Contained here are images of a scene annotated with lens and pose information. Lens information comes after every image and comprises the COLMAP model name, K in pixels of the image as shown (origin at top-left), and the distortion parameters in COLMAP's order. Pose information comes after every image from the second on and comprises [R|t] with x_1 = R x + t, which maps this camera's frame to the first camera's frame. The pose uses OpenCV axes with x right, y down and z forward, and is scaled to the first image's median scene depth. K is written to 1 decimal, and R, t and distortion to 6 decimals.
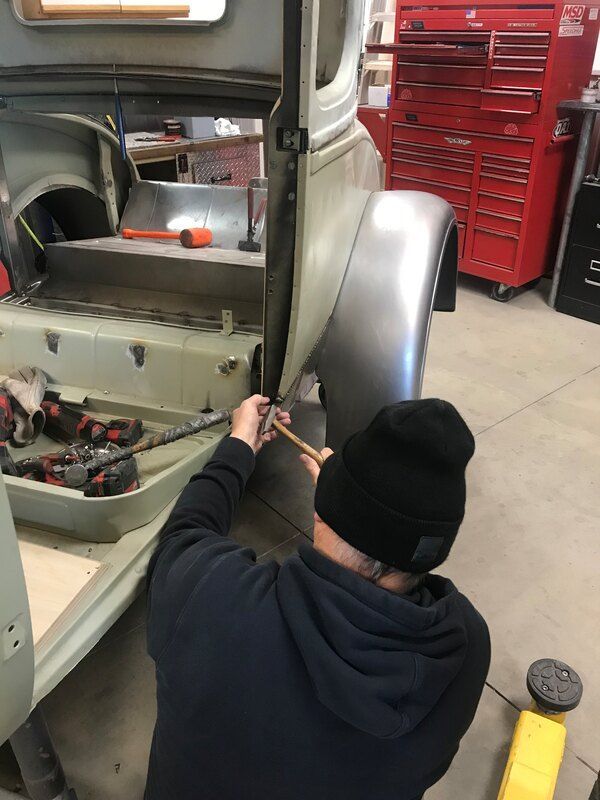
lens RADIAL K [[647.7, 0, 300.0], [0, 647.7, 400.0], [0, 0, 1]] dist [0.012748, 0.012901]
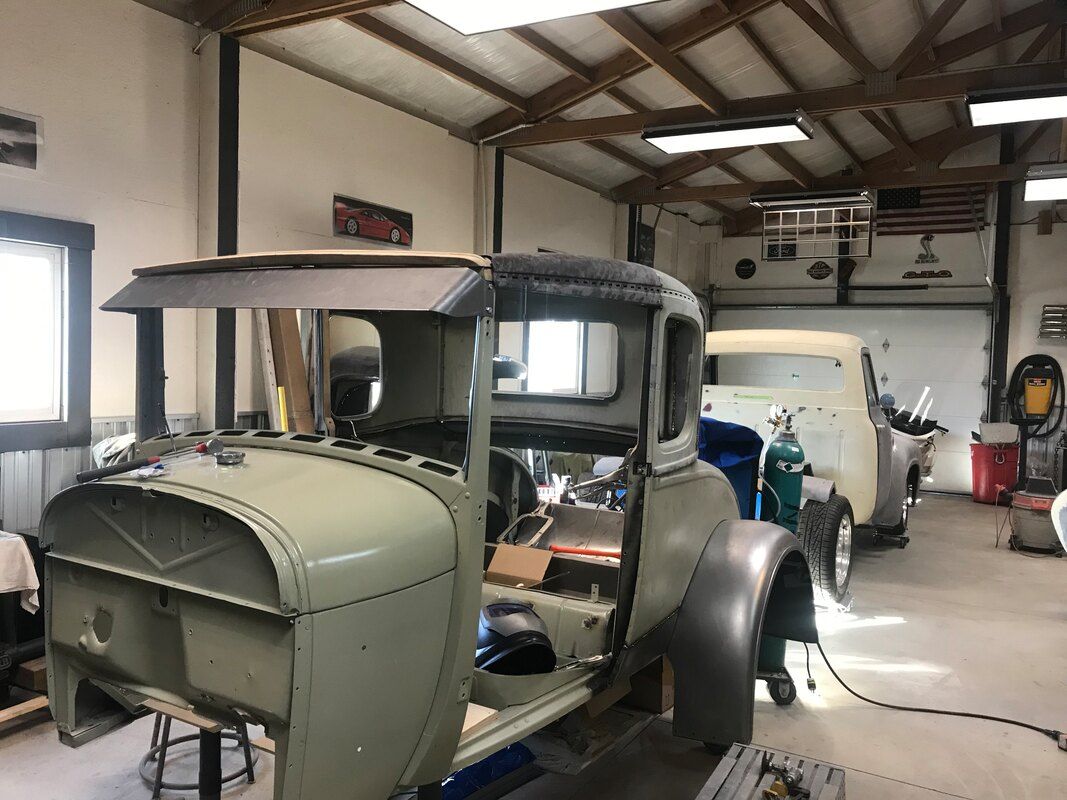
lens RADIAL K [[863.9, 0, 518.5], [0, 863.9, 400.8], [0, 0, 1]] dist [0.012748, 0.012901]
pose [[0.971202, 0.036303, -0.235477, 0.152832], [-0.141316, 0.883485, -0.446637, 0.373972], [0.191826, 0.467051, 0.863172, -0.822371]]
